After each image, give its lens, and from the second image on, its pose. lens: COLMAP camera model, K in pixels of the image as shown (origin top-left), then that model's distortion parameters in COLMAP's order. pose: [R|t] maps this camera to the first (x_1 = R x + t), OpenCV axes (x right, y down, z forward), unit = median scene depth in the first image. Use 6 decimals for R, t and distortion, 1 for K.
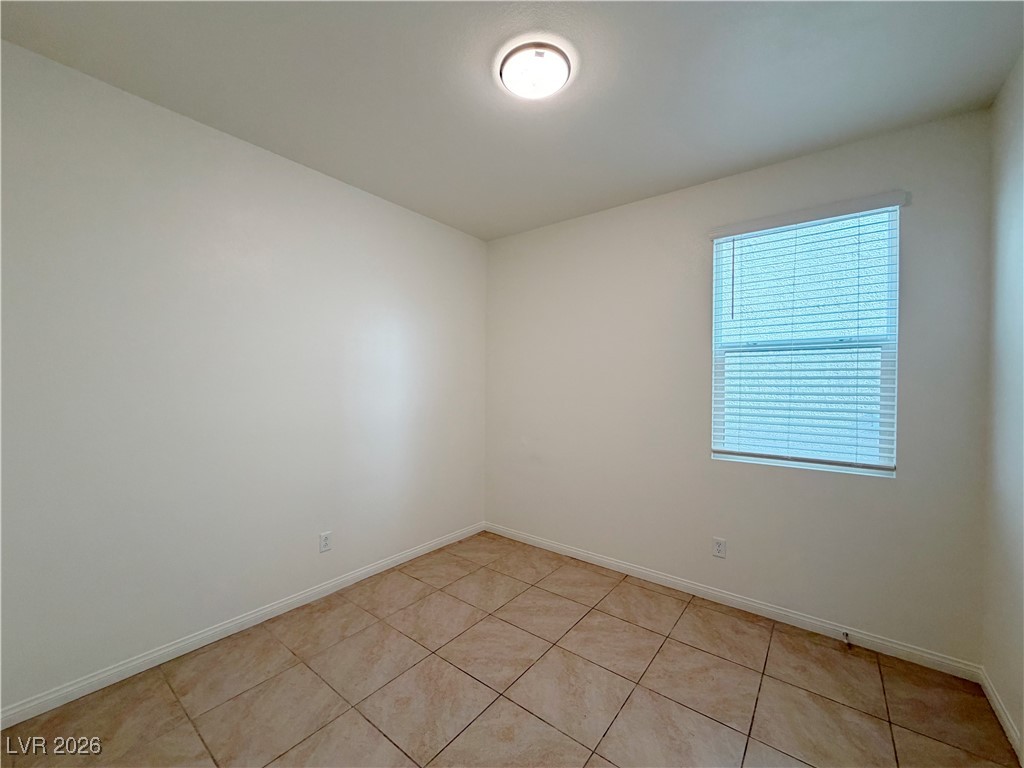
lens RADIAL K [[409.4, 0, 507.0], [0, 409.4, 383.5], [0, 0, 1]] dist [0.001126, 0.000211]
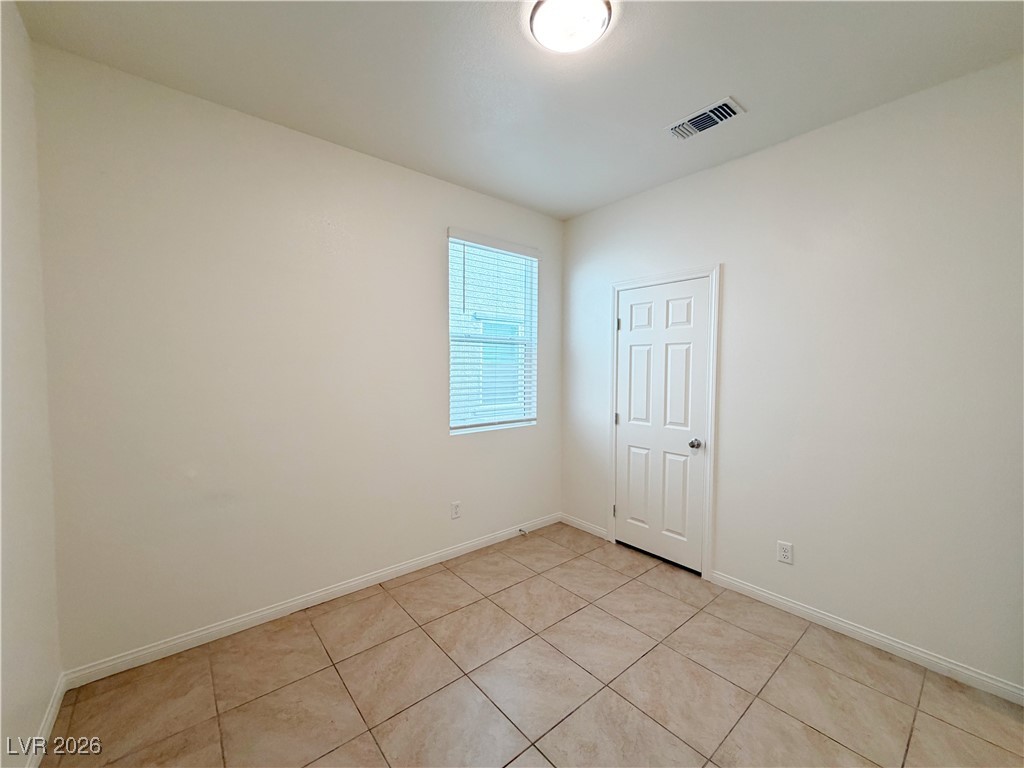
lens RADIAL K [[409.4, 0, 504.5], [0, 409.4, 388.4], [0, 0, 1]] dist [0.001126, 0.000211]
pose [[0.208086, -0.055873, 0.976514, -0.606210], [0.000627, 0.998375, 0.056990, -0.009740], [-0.978110, -0.011246, 0.207782, 0.675660]]
